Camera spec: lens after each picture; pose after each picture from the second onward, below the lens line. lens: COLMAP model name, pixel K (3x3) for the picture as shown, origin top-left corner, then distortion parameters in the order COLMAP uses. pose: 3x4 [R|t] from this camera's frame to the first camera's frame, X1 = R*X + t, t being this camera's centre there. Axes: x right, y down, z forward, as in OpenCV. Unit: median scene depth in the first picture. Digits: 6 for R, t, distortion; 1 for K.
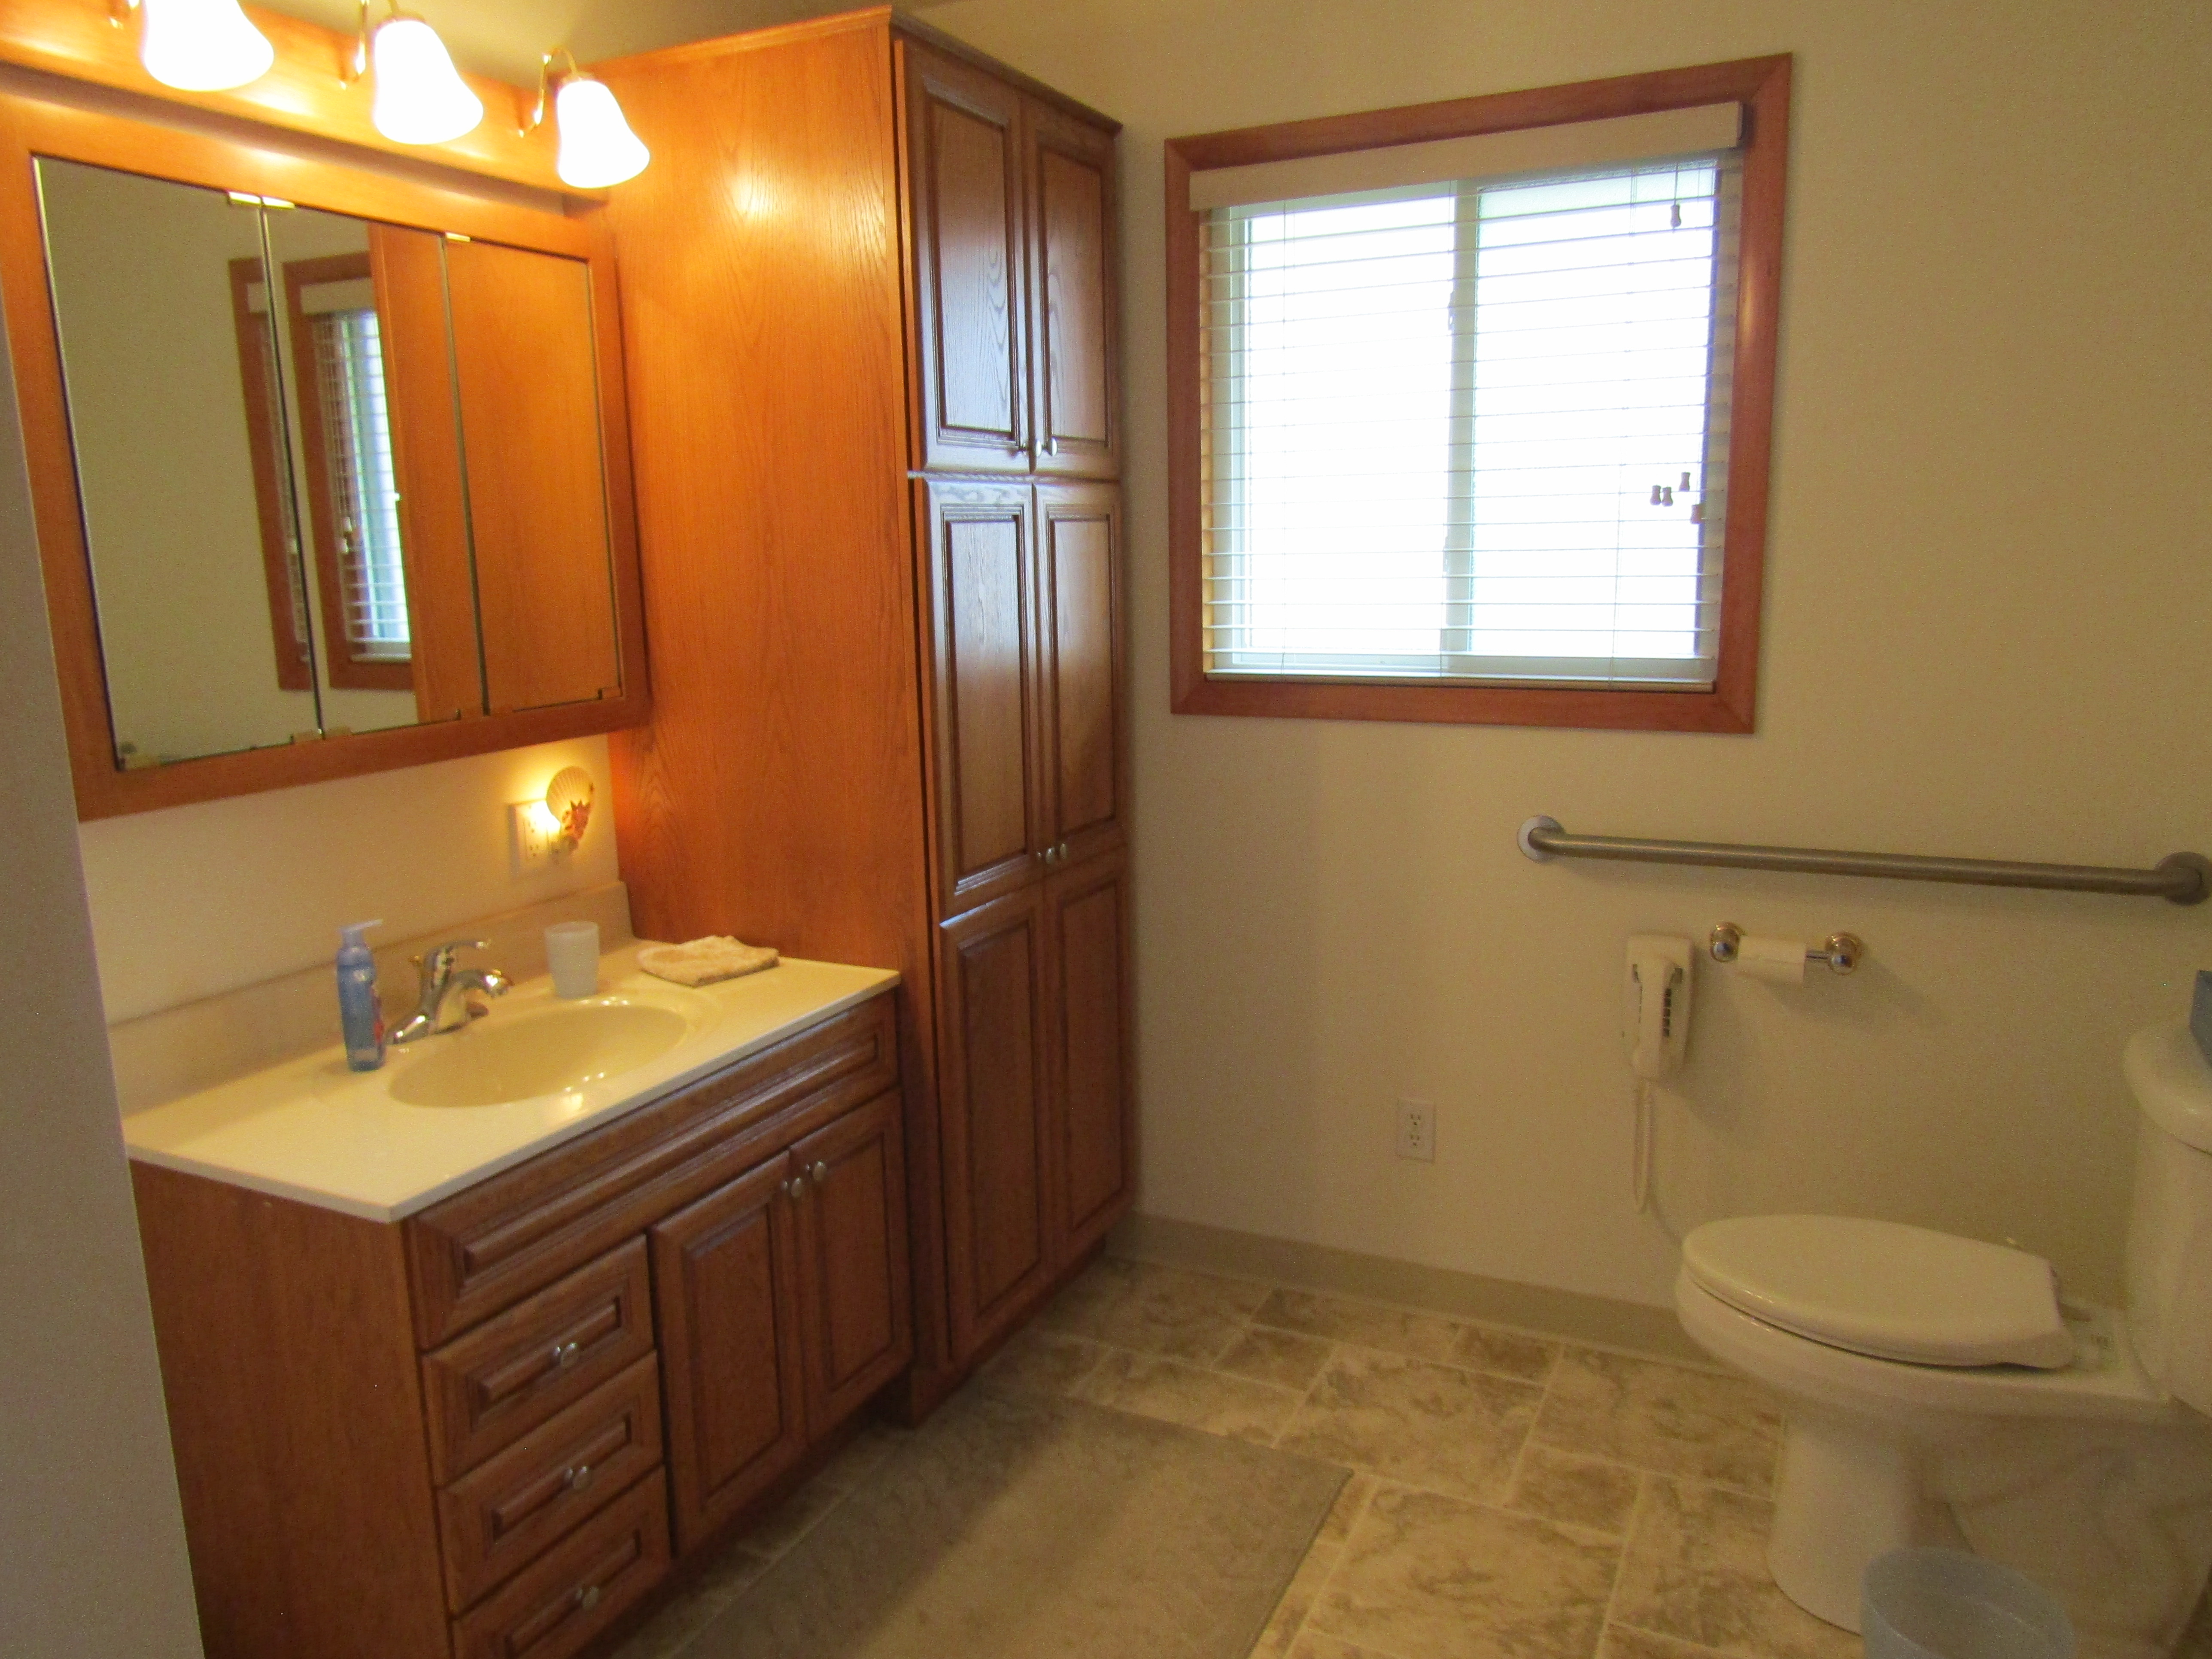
lens RADIAL K [[1579.9, 0, 1147.4], [0, 1579.9, 832.9], [0, 0, 1]] dist [-0.001305, -0.006081]
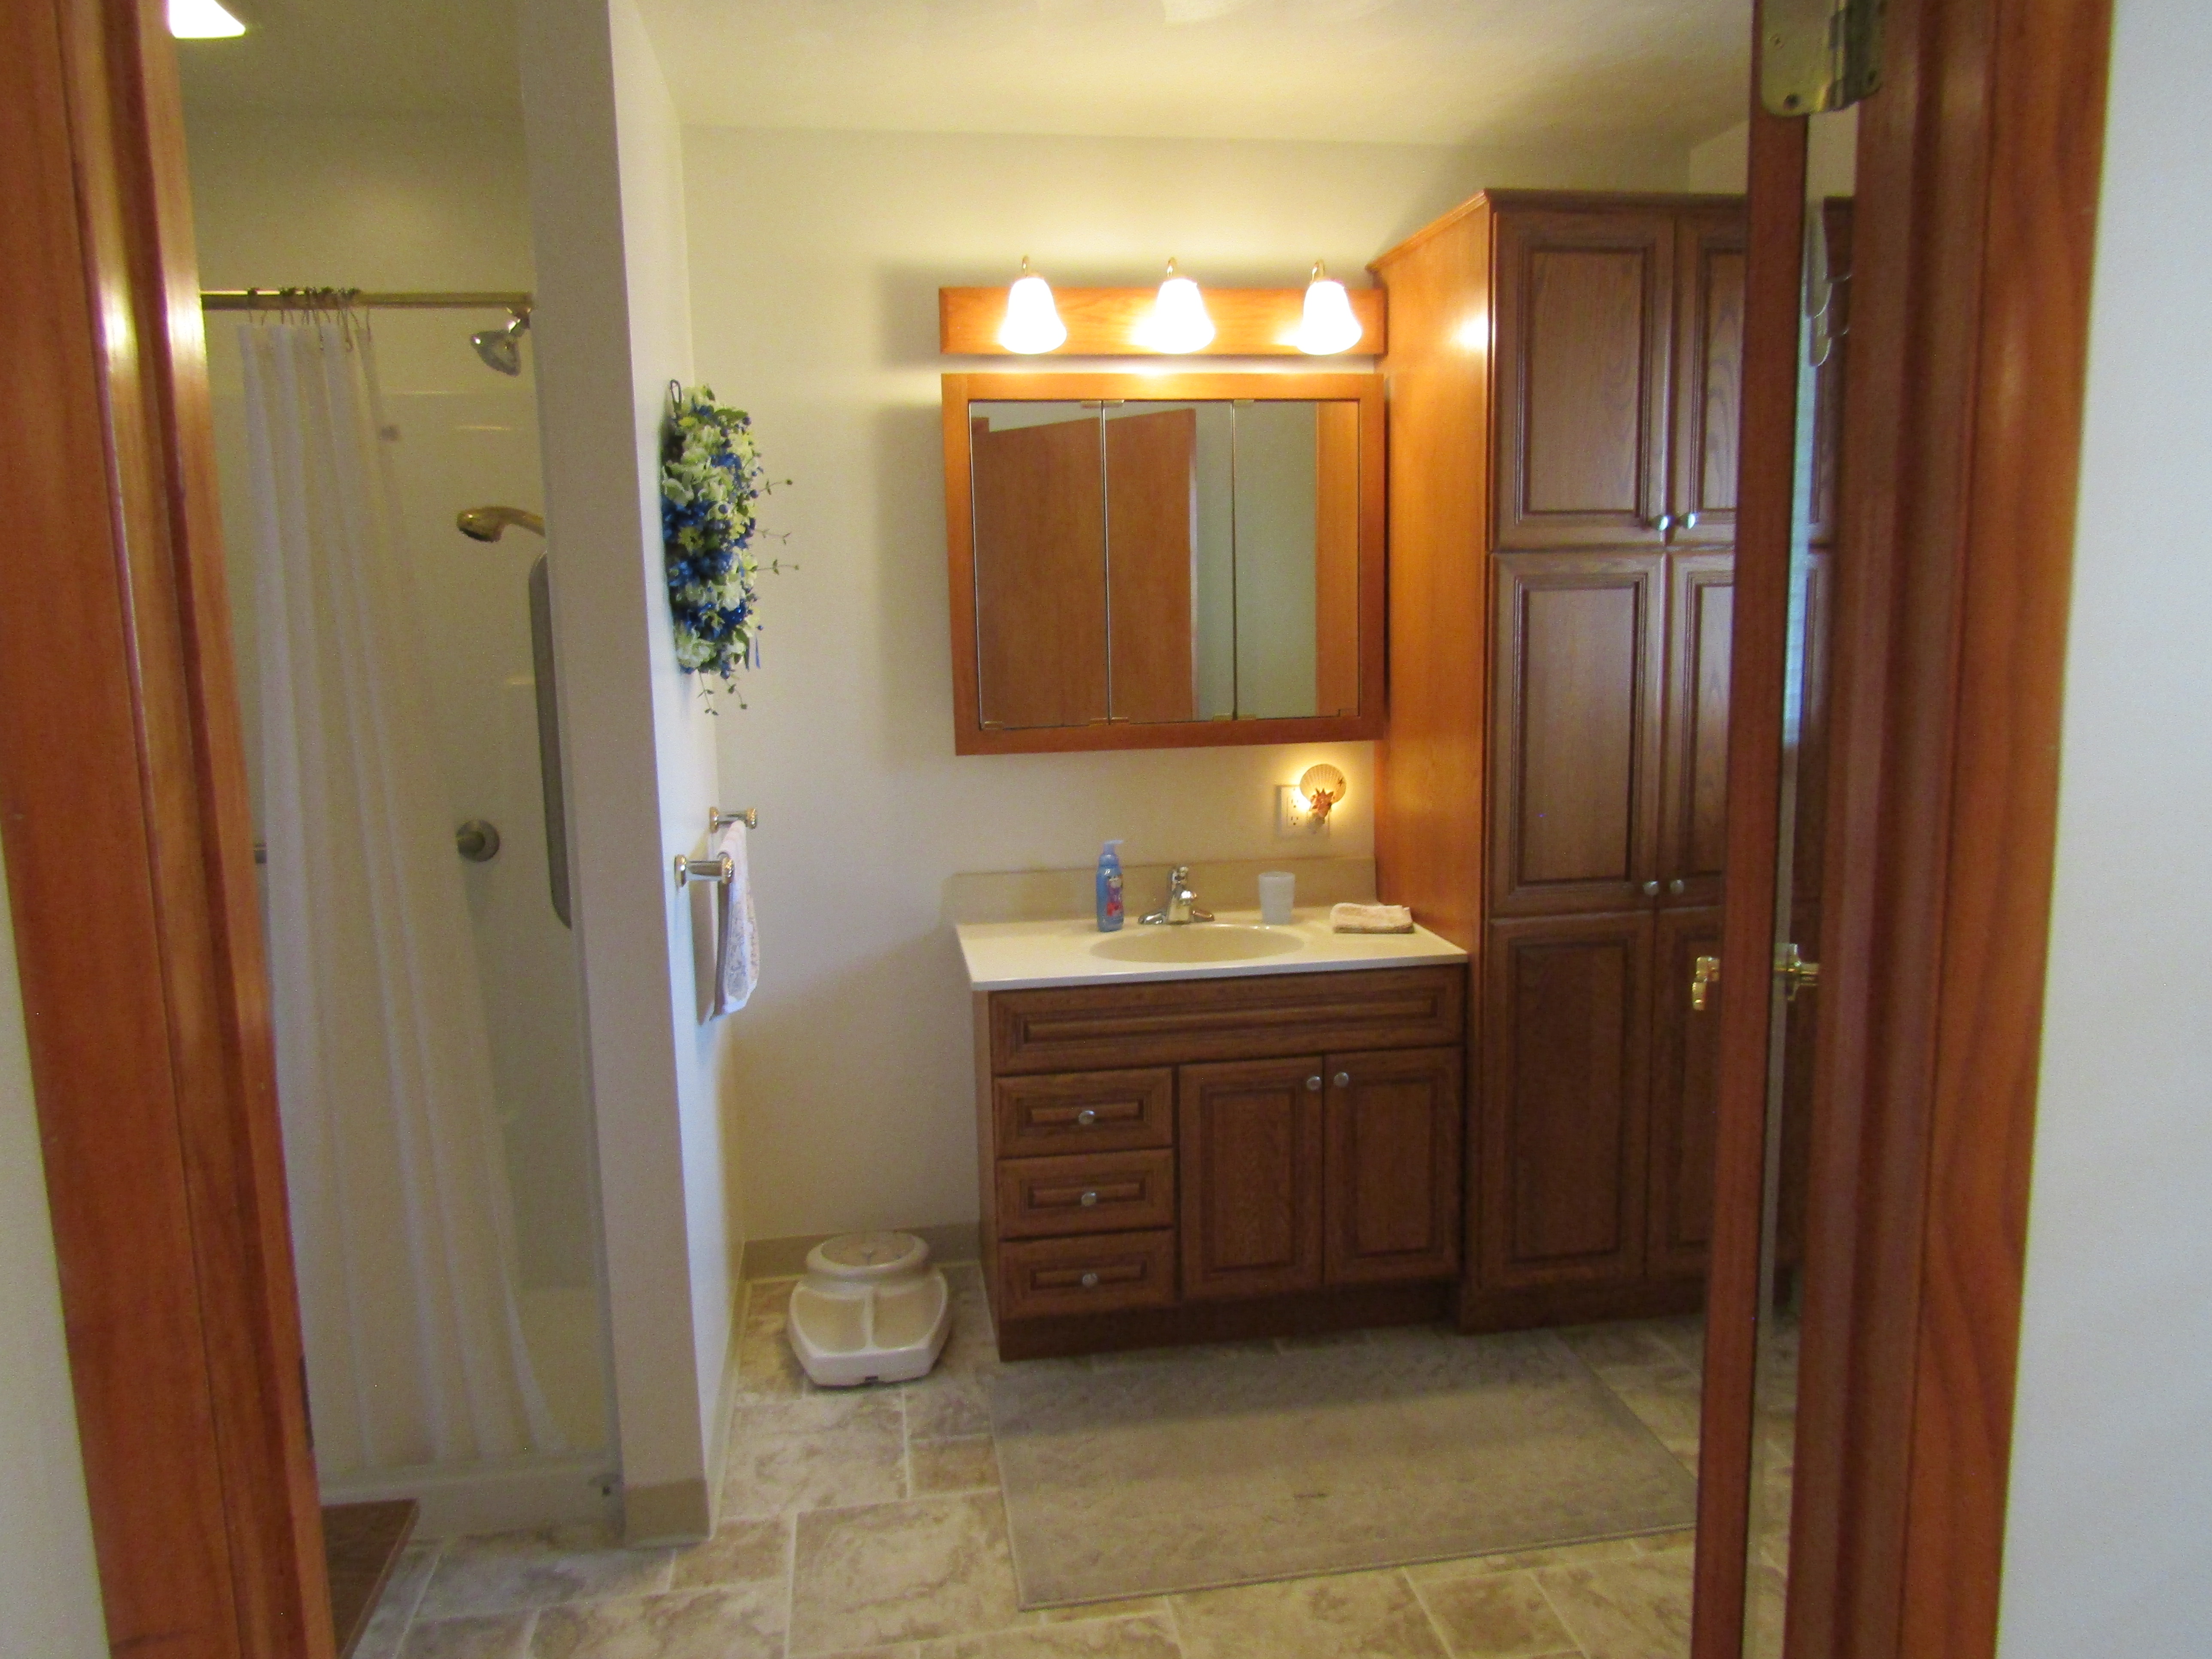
lens RADIAL K [[1579.9, 0, 1112.5], [0, 1579.9, 841.0], [0, 0, 1]] dist [-0.001305, -0.006081]
pose [[0.579494, 0.132596, -0.804117, 0.685858], [-0.146271, 0.987576, 0.057436, -0.029816], [0.801743, 0.084336, 0.591689, 0.044622]]
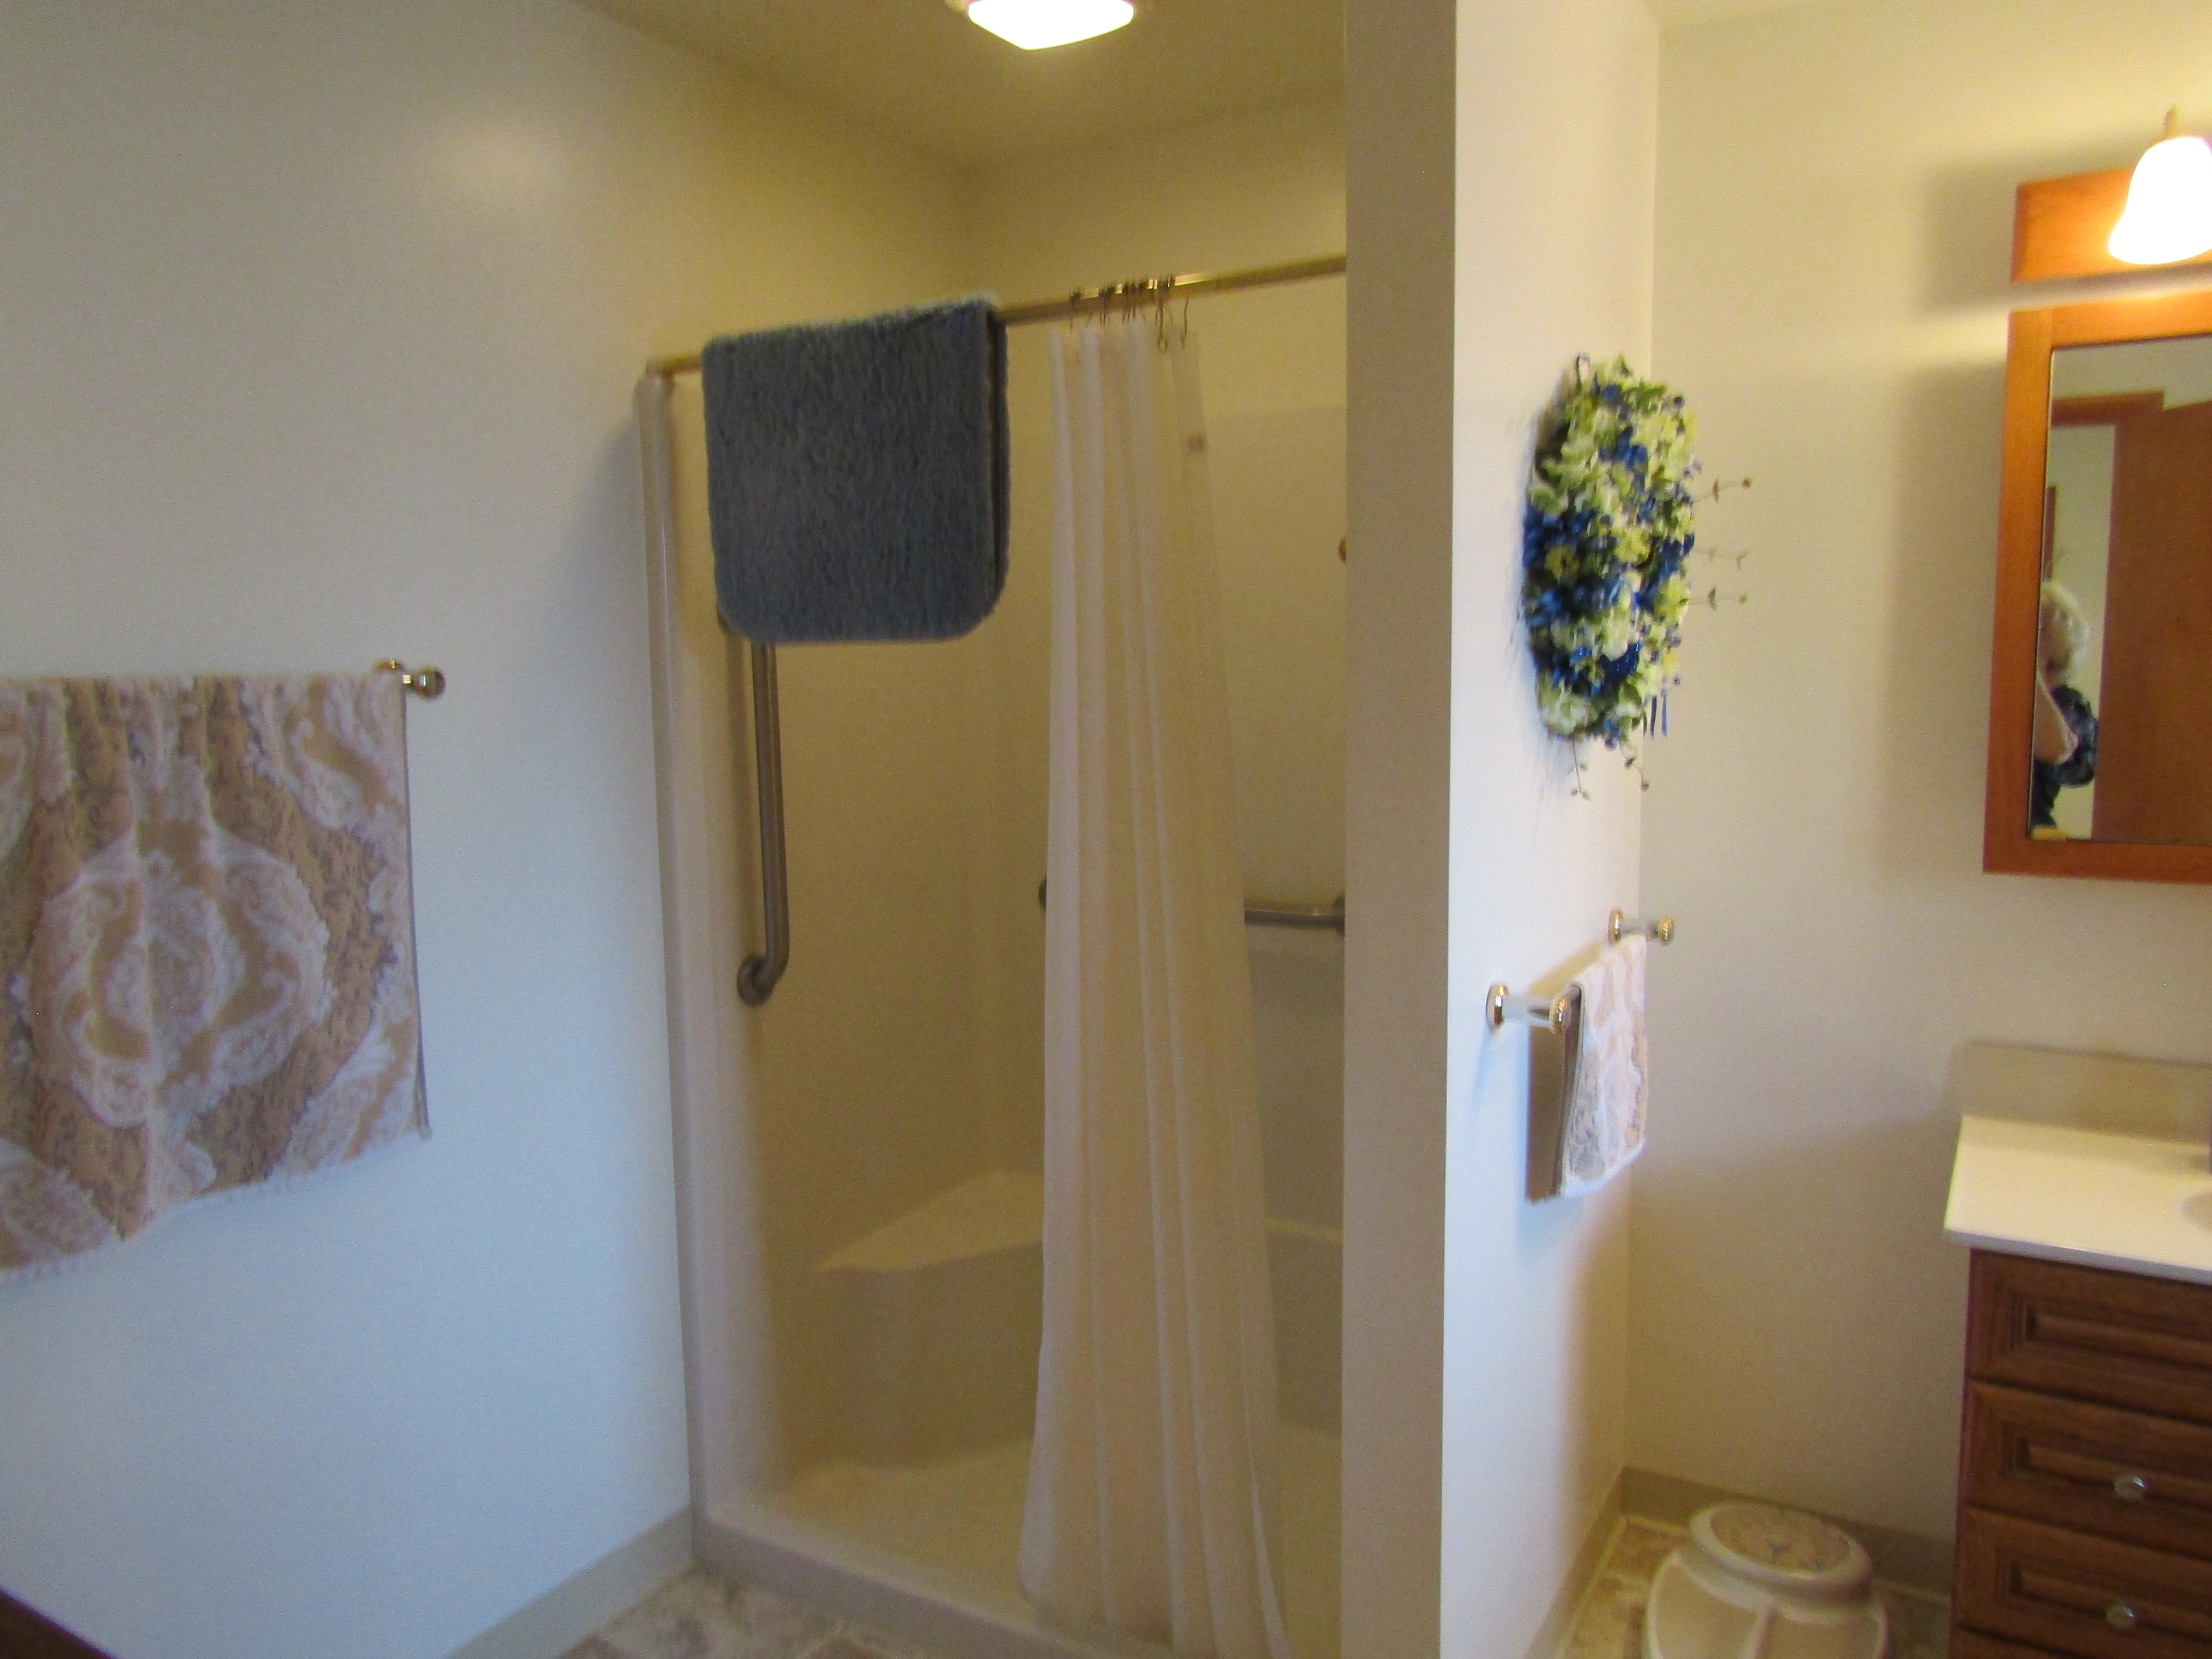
lens RADIAL K [[1579.9, 0, 1105.7], [0, 1579.9, 836.3], [0, 0, 1]] dist [-0.001305, -0.006081]
pose [[-0.074921, 0.137486, -0.987666, 0.452182], [-0.174318, 0.973393, 0.148722, -0.072921], [0.981835, 0.183311, -0.048961, 0.272477]]
